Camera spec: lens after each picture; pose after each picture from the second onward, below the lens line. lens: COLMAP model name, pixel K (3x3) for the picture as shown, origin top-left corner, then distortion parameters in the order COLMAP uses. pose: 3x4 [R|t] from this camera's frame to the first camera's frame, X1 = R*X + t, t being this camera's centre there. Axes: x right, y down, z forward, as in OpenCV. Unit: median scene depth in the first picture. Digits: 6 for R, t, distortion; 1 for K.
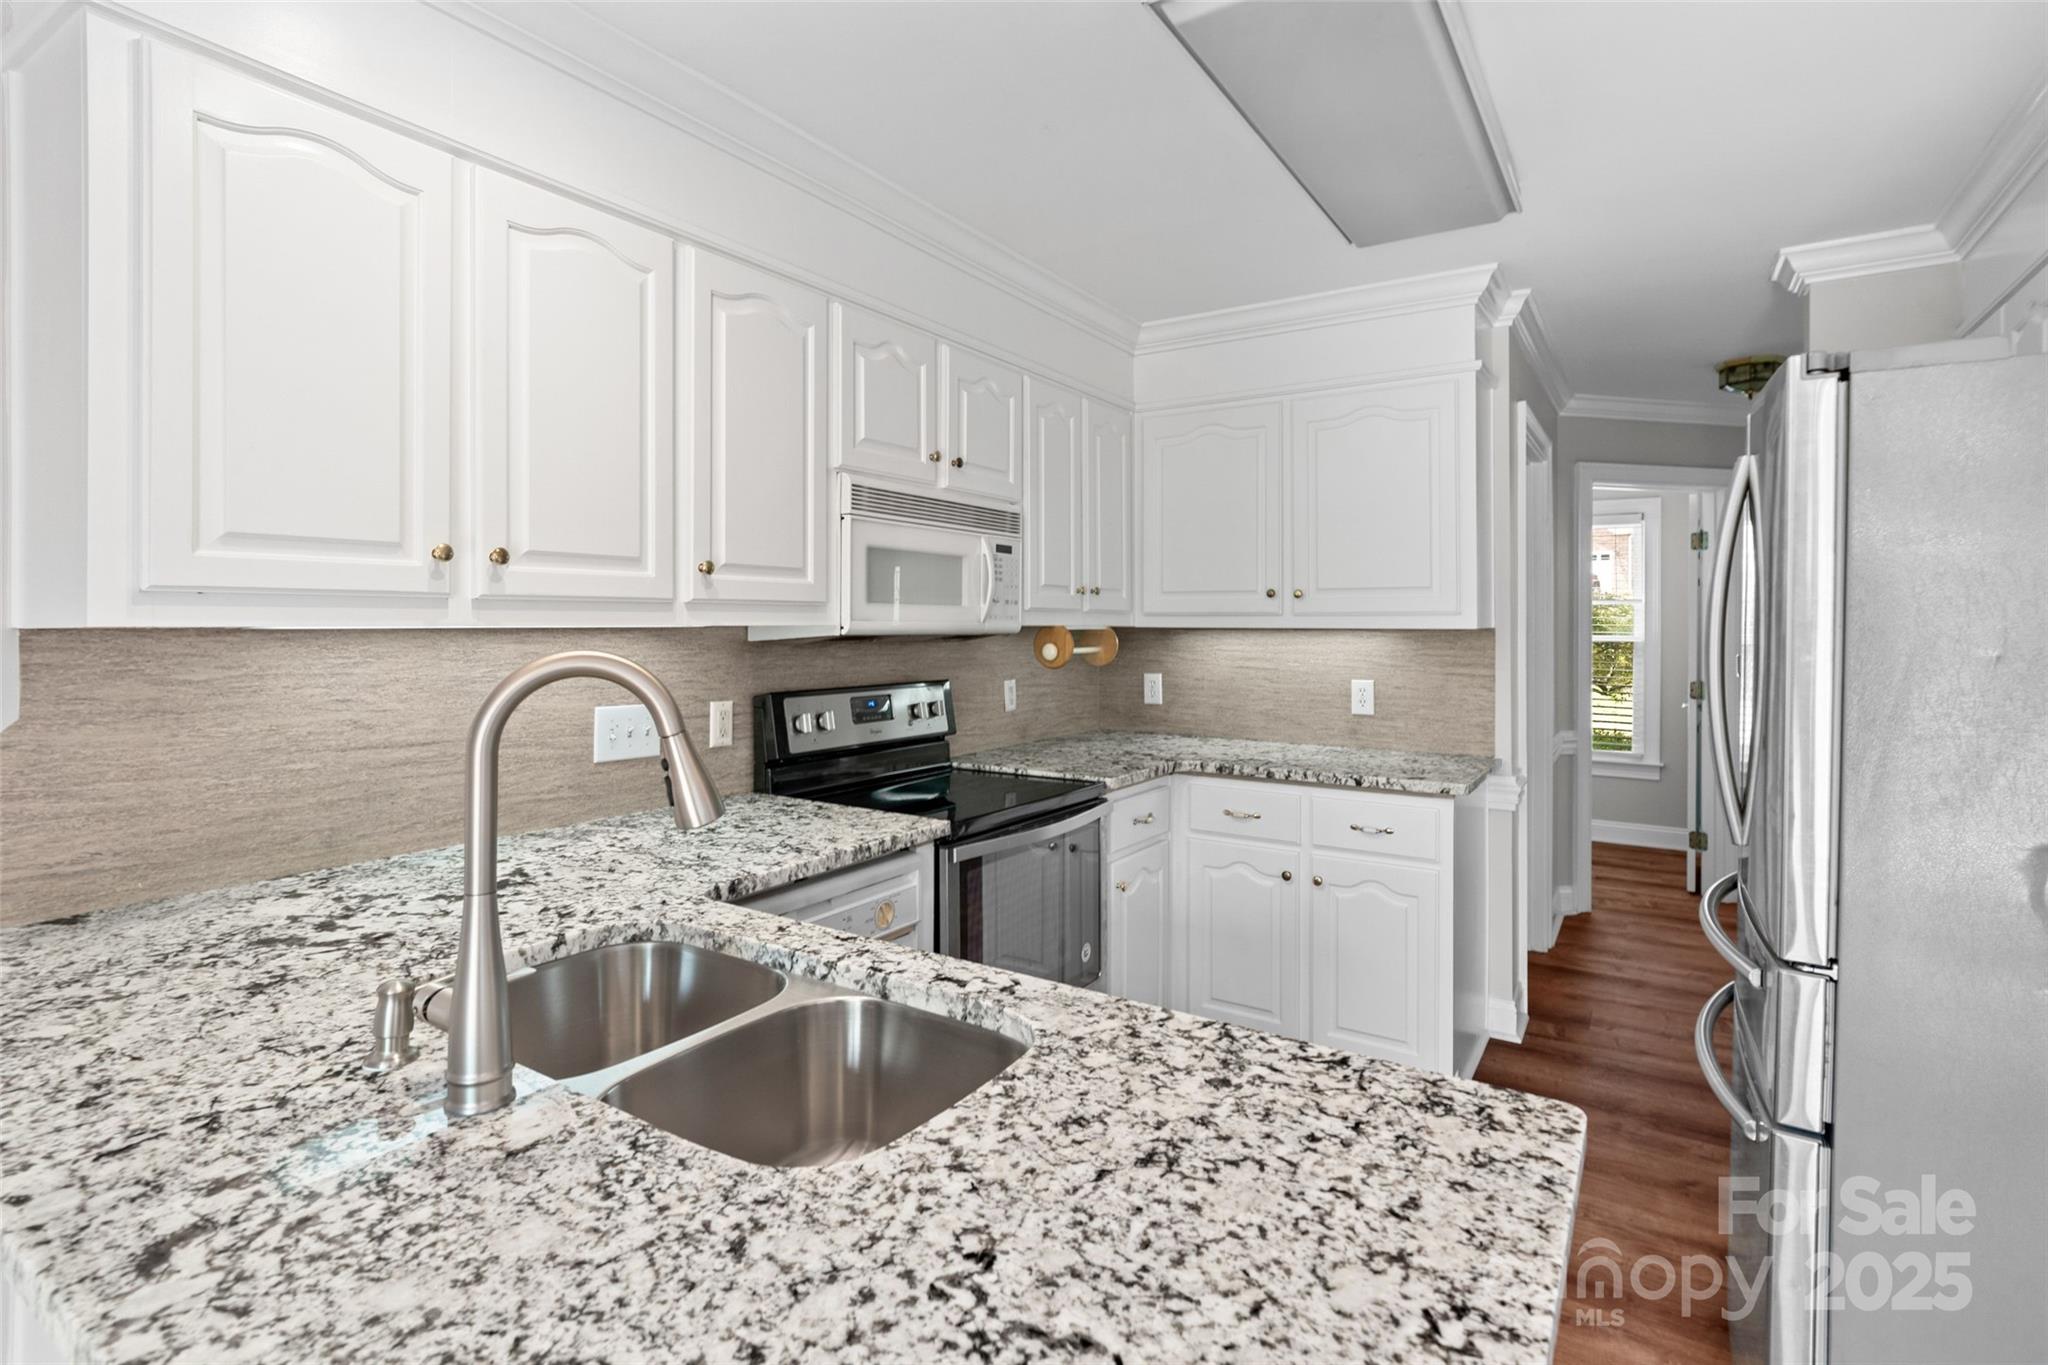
lens RADIAL K [[984.1, 0, 1012.4], [0, 984.1, 627.8], [0, 0, 1]] dist [-0.008097, 0.002610]
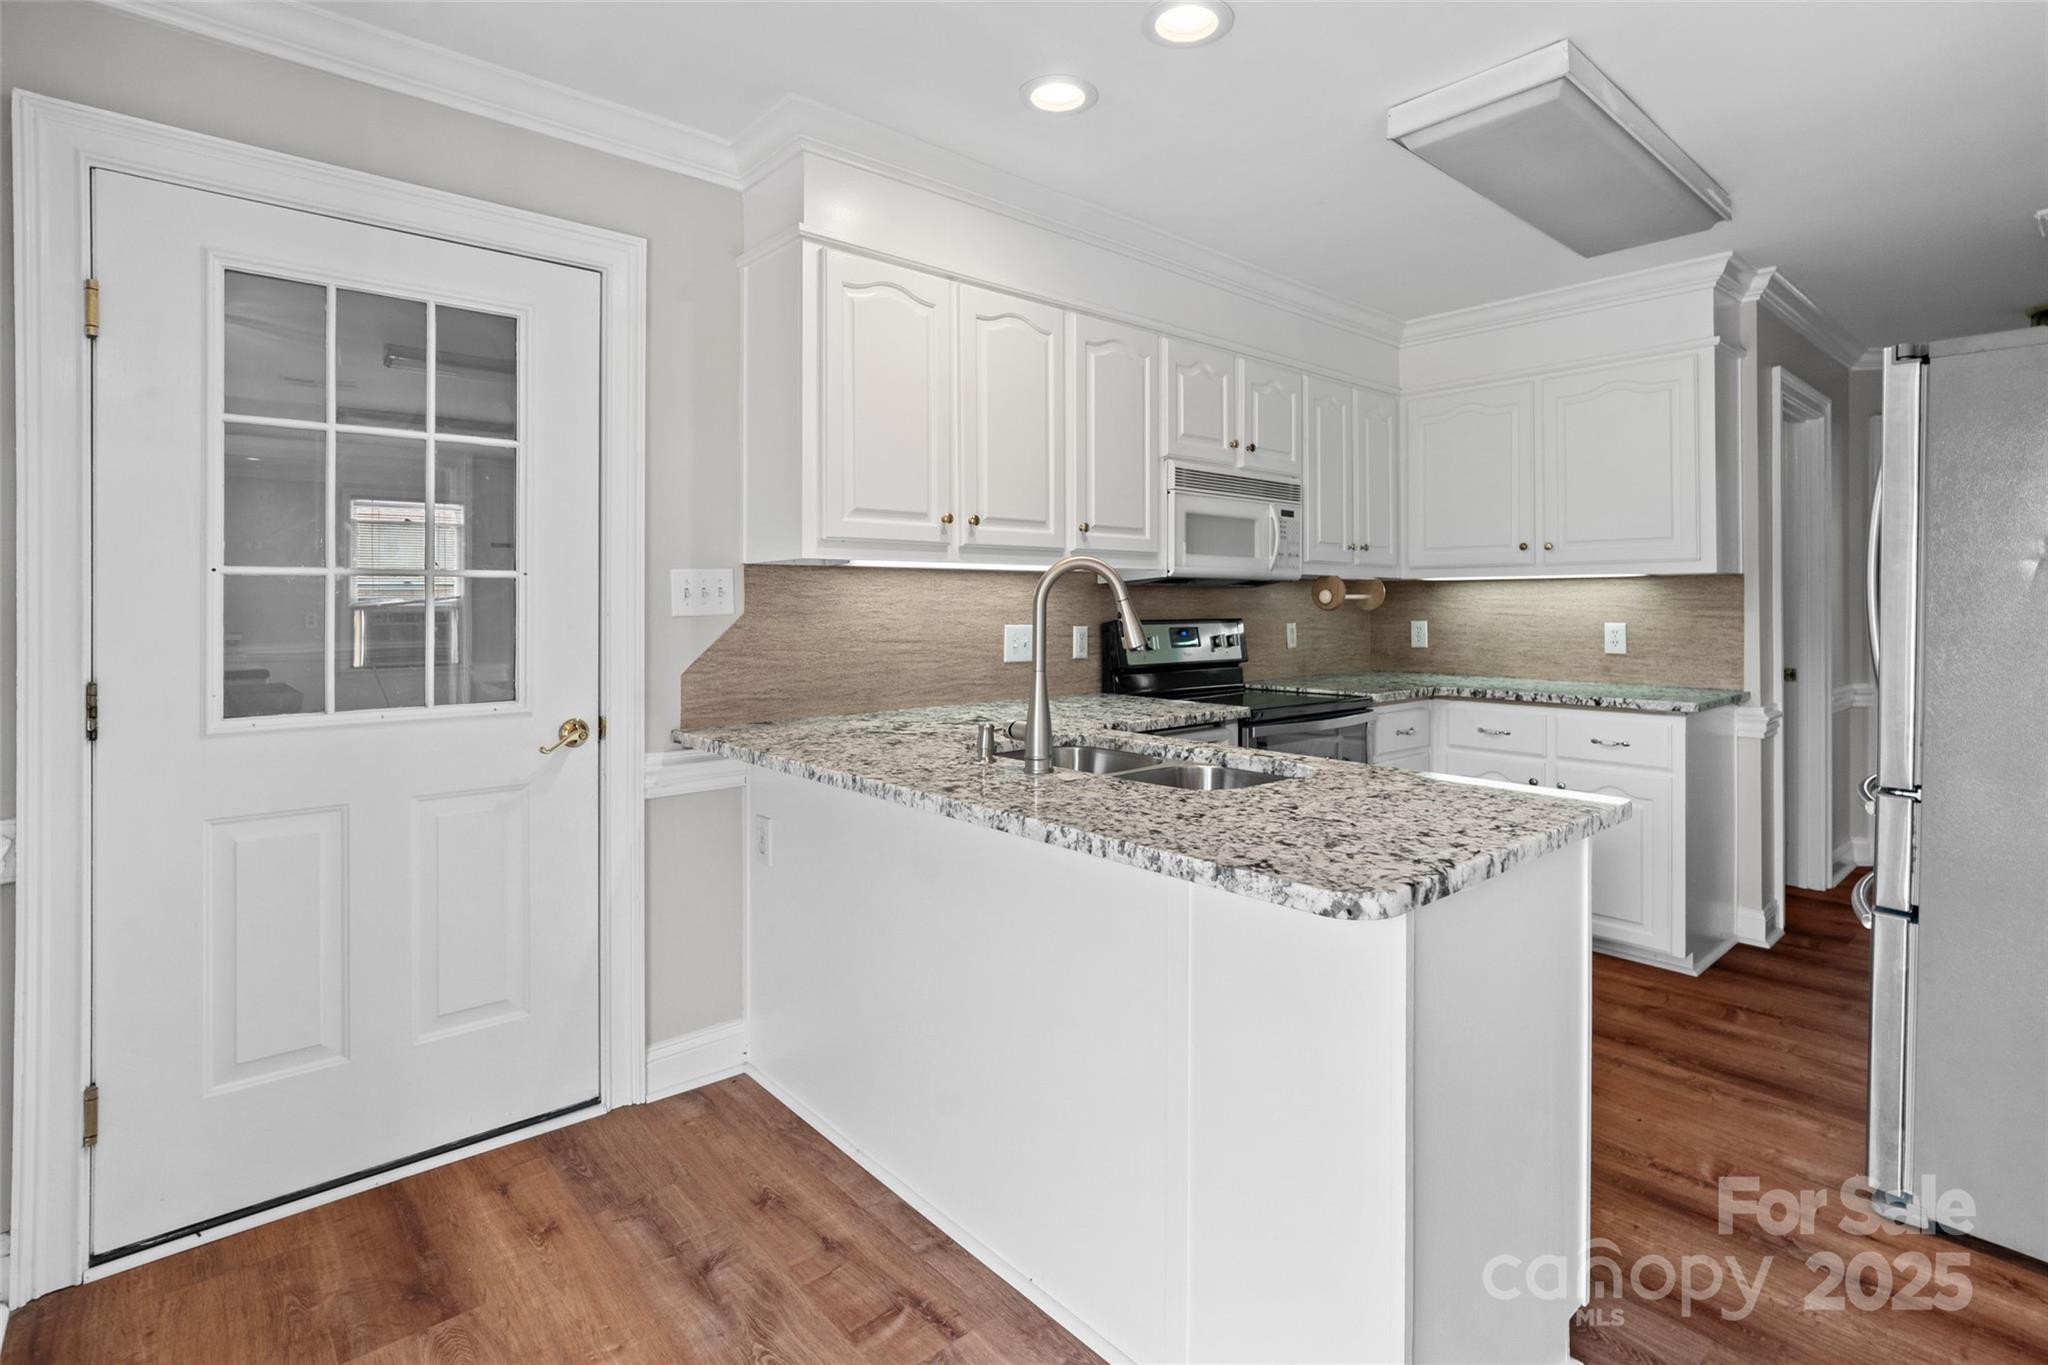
lens RADIAL K [[984.1, 0, 1028.0], [0, 984.1, 611.9], [0, 0, 1]] dist [-0.008097, 0.002610]
pose [[0.967090, -0.002747, -0.254418, -0.010156], [0.003750, 0.999987, 0.003457, 0.043381], [0.254405, -0.004298, 0.967088, -0.329664]]
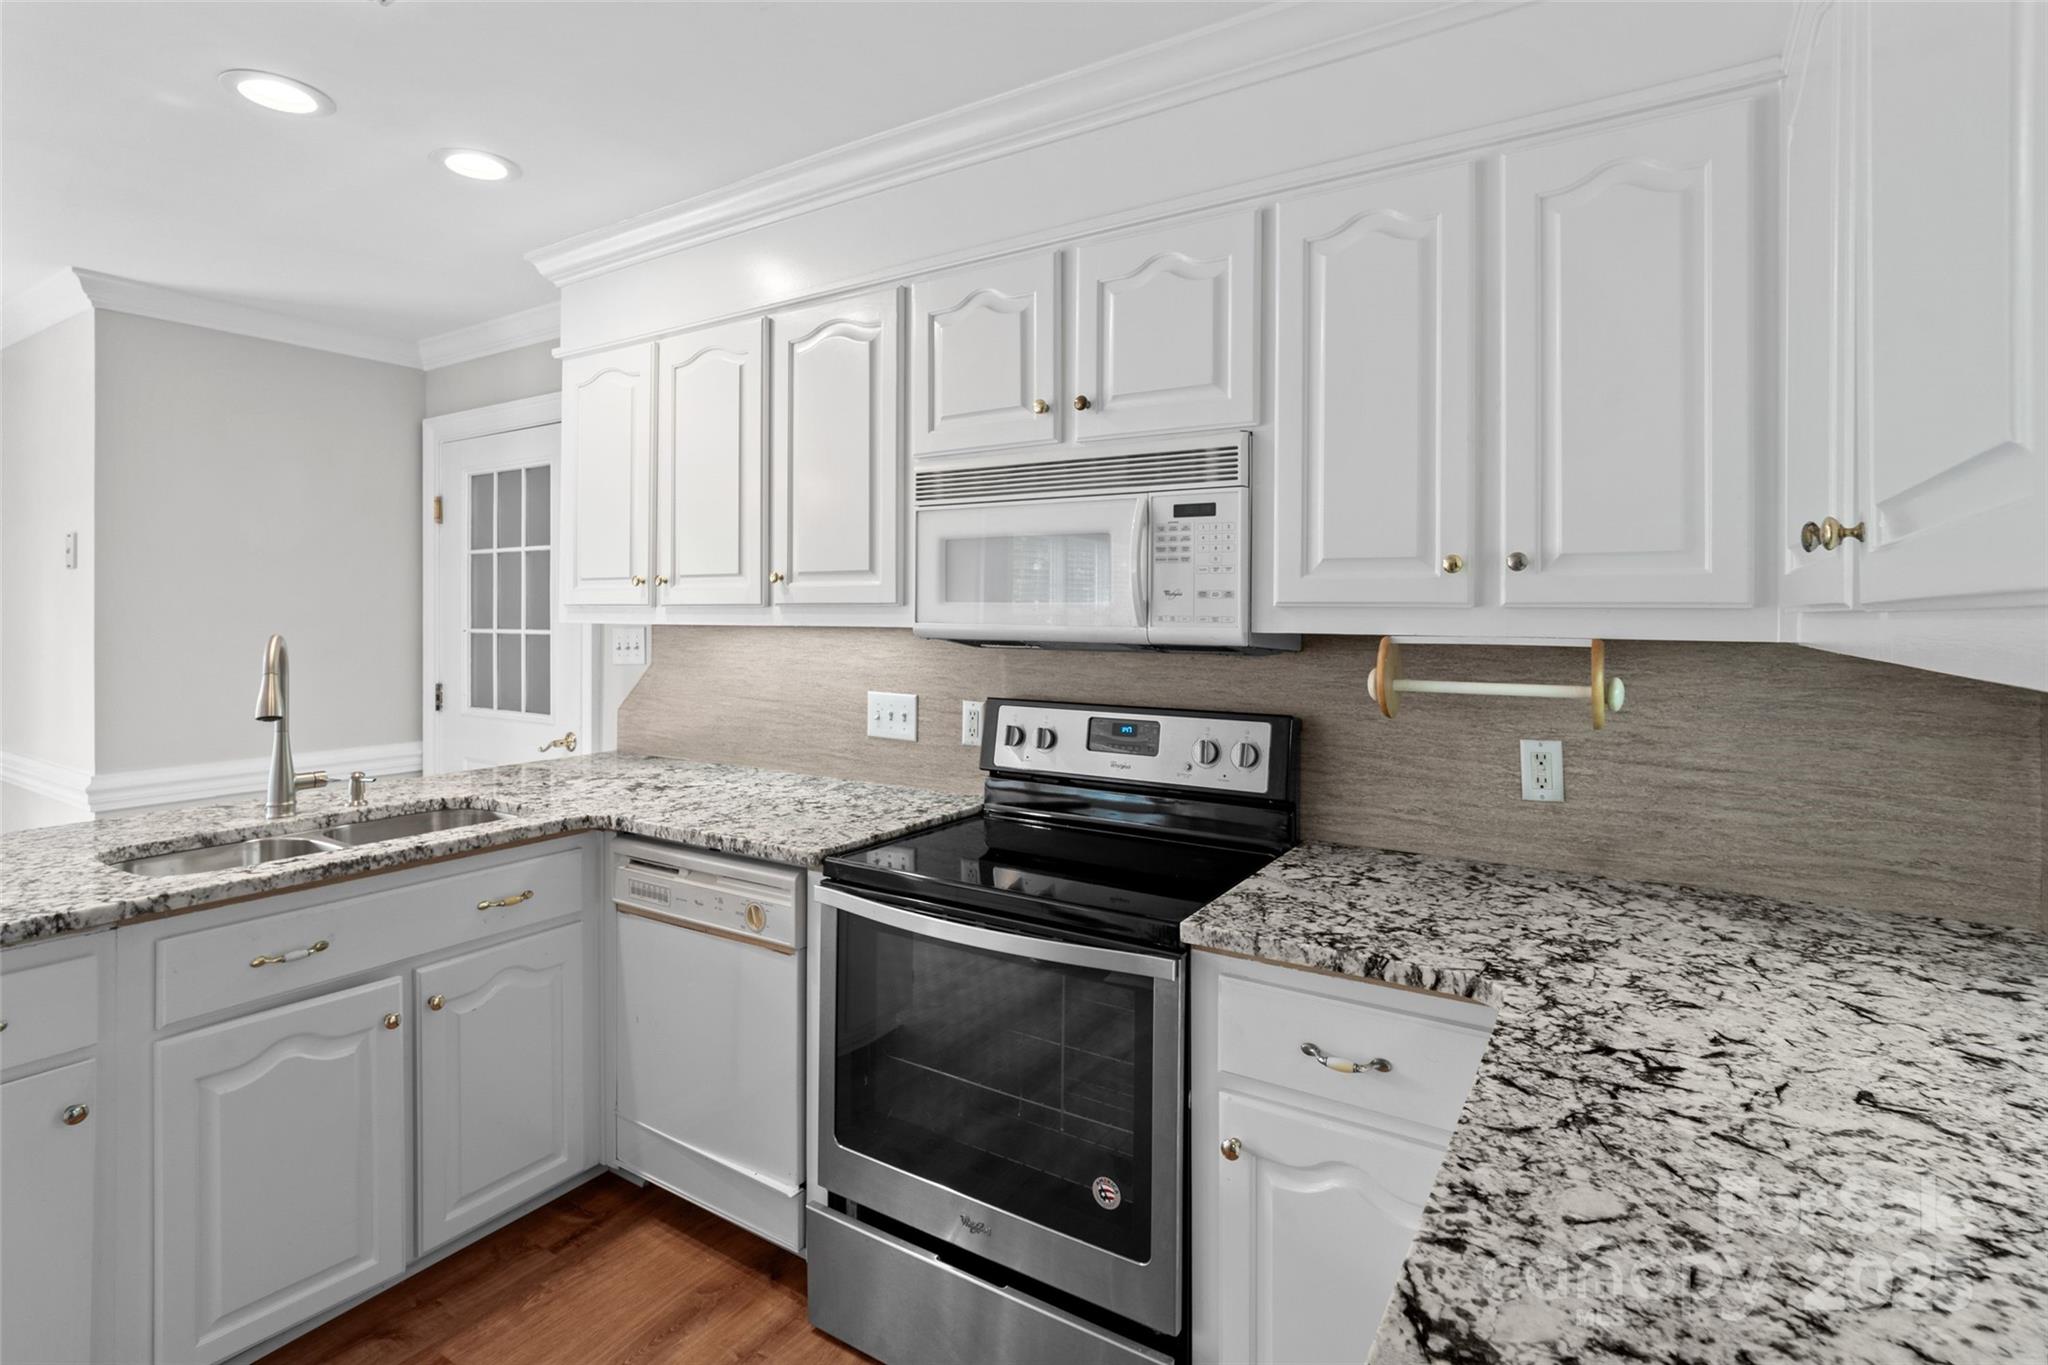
lens RADIAL K [[984.1, 0, 1106.1], [0, 984.1, 612.0], [0, 0, 1]] dist [-0.008097, 0.002610]
pose [[0.066883, -0.015023, -0.997648, 0.641275], [-0.018715, 0.999692, -0.016308, -0.003268], [0.997585, 0.019762, 0.066581, 0.936983]]
